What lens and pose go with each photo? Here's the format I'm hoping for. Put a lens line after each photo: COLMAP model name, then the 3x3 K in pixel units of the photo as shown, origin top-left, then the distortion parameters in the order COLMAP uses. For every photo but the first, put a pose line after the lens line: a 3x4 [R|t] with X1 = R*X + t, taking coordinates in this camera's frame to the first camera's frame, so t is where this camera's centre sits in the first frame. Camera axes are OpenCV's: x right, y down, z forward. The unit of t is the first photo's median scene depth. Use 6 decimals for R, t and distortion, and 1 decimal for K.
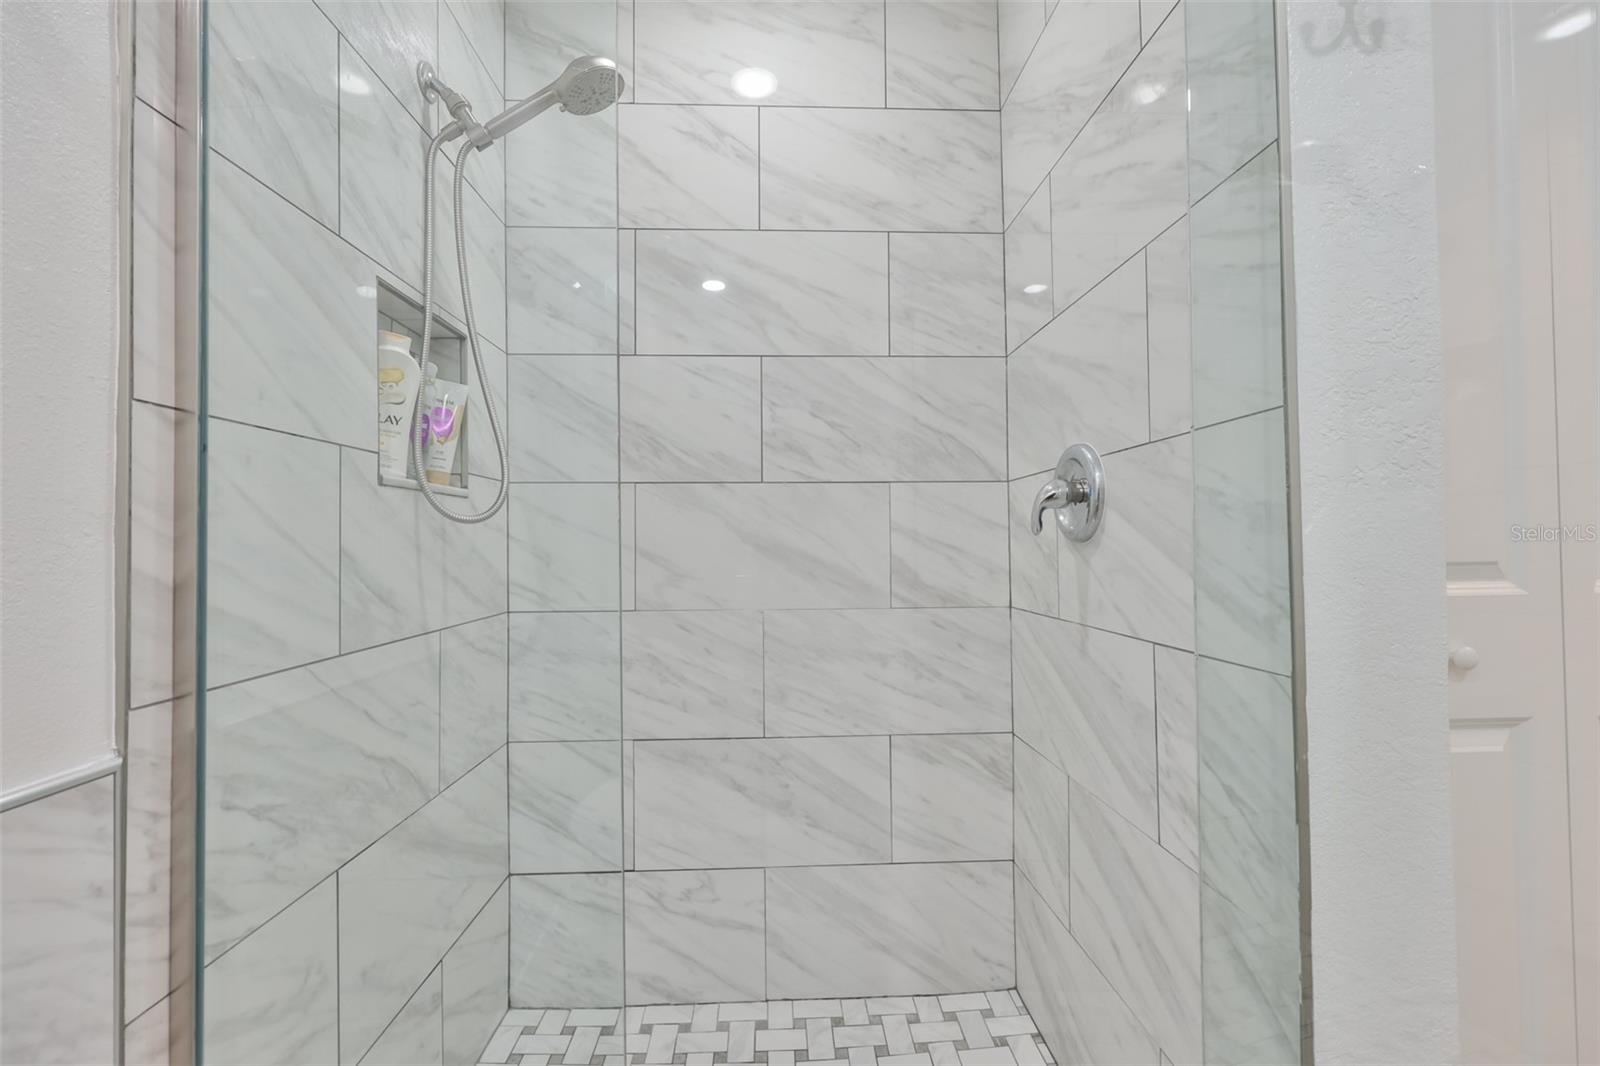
lens RADIAL K [[682.6, 0, 799.2], [0, 682.6, 529.7], [0, 0, 1]] dist [-0.000615, -0.000385]
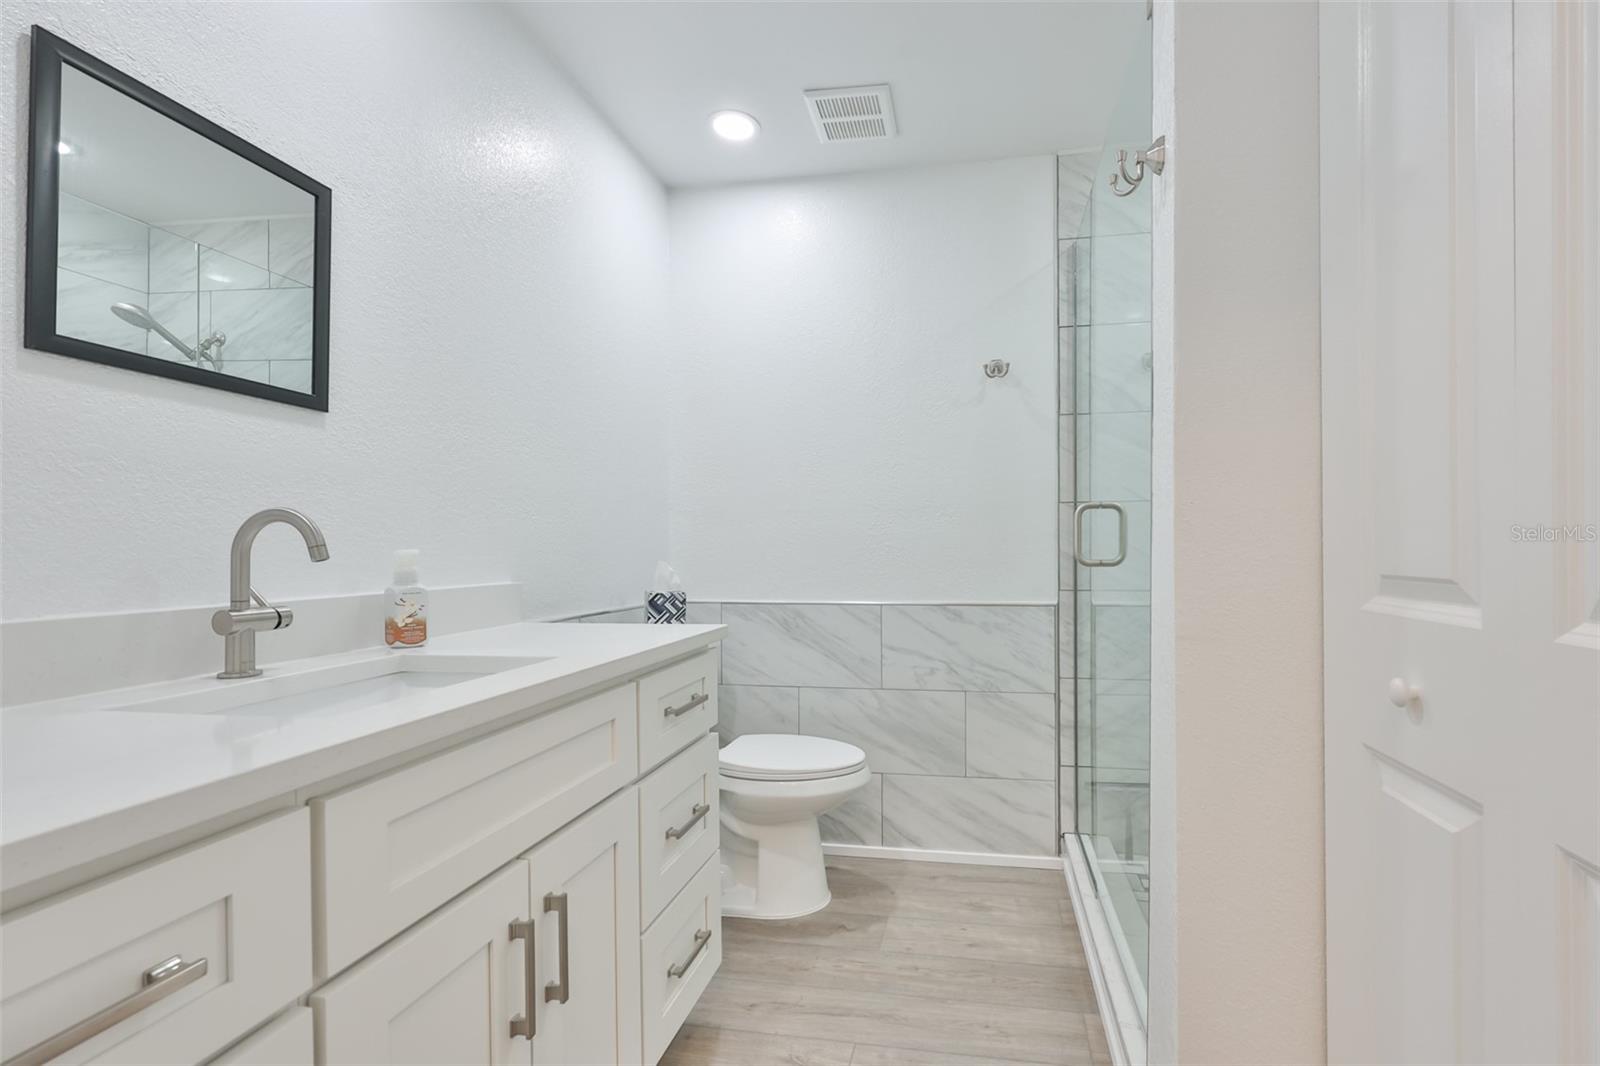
lens RADIAL K [[682.6, 0, 799.8], [0, 682.6, 536.9], [0, 0, 1]] dist [-0.000615, -0.000385]
pose [[-0.292057, -0.000840, -0.956400, 2.020251], [0.013786, 0.999892, -0.005088, -0.007867], [0.956301, -0.014671, -0.292014, 0.539684]]
